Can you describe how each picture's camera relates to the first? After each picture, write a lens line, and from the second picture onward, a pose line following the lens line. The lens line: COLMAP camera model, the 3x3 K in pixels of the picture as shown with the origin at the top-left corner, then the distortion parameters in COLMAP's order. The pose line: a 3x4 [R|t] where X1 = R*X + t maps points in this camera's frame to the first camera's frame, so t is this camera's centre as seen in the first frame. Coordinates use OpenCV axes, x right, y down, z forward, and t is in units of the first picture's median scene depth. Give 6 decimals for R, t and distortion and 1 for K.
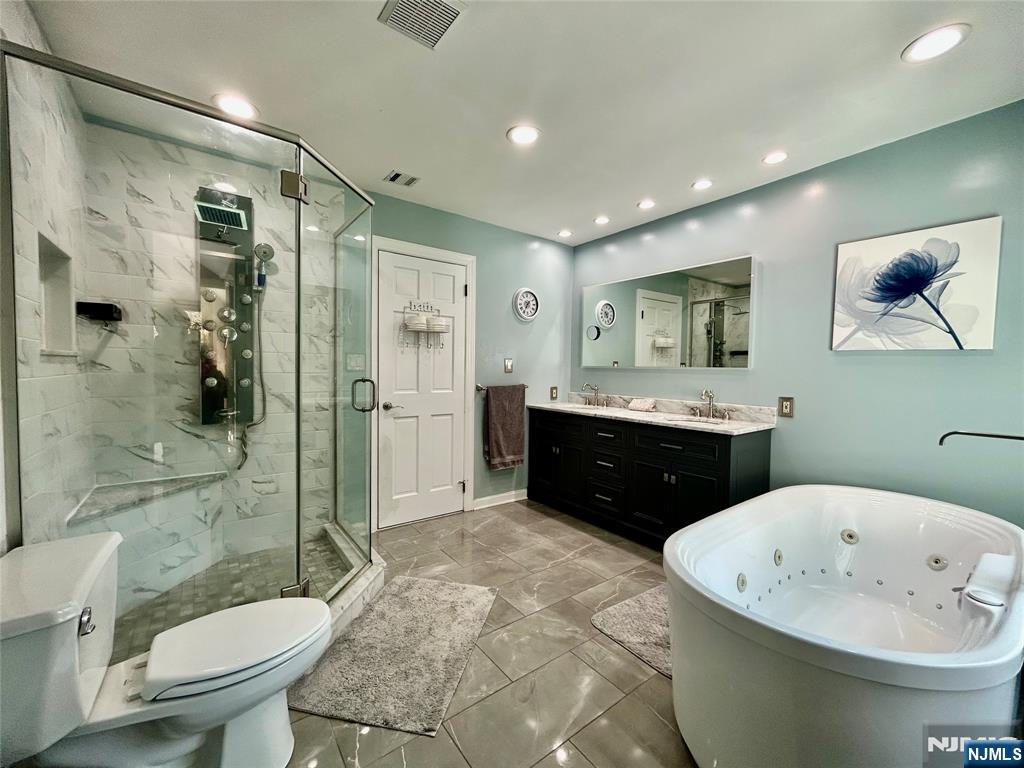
lens RADIAL K [[412.2, 0, 512.2], [0, 412.2, 383.6], [0, 0, 1]] dist [0.000010, 0.000052]
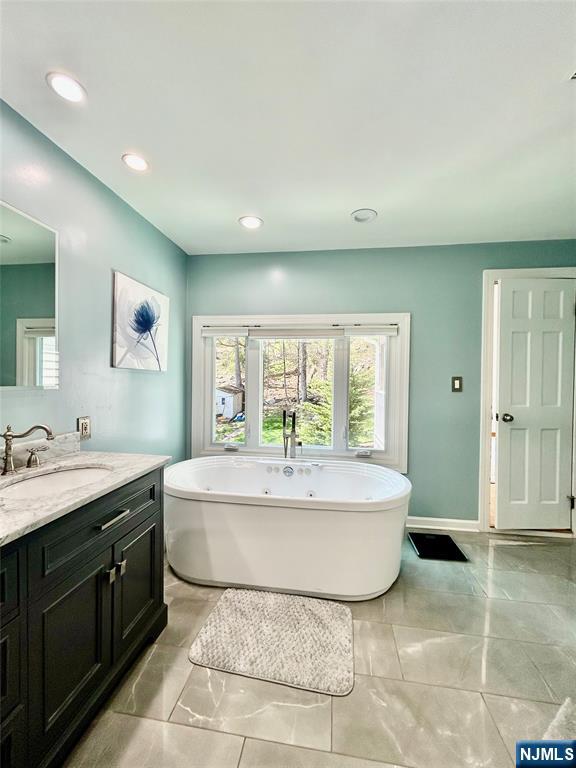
lens RADIAL K [[309.2, 0, 289.0], [0, 309.2, 383.8], [0, 0, 1]] dist [0.000010, 0.000052]
pose [[-0.702700, -0.031964, 0.710768, -0.142798], [0.007510, 0.998601, 0.052334, -0.084882], [-0.711446, 0.042113, -0.701477, 1.391488]]
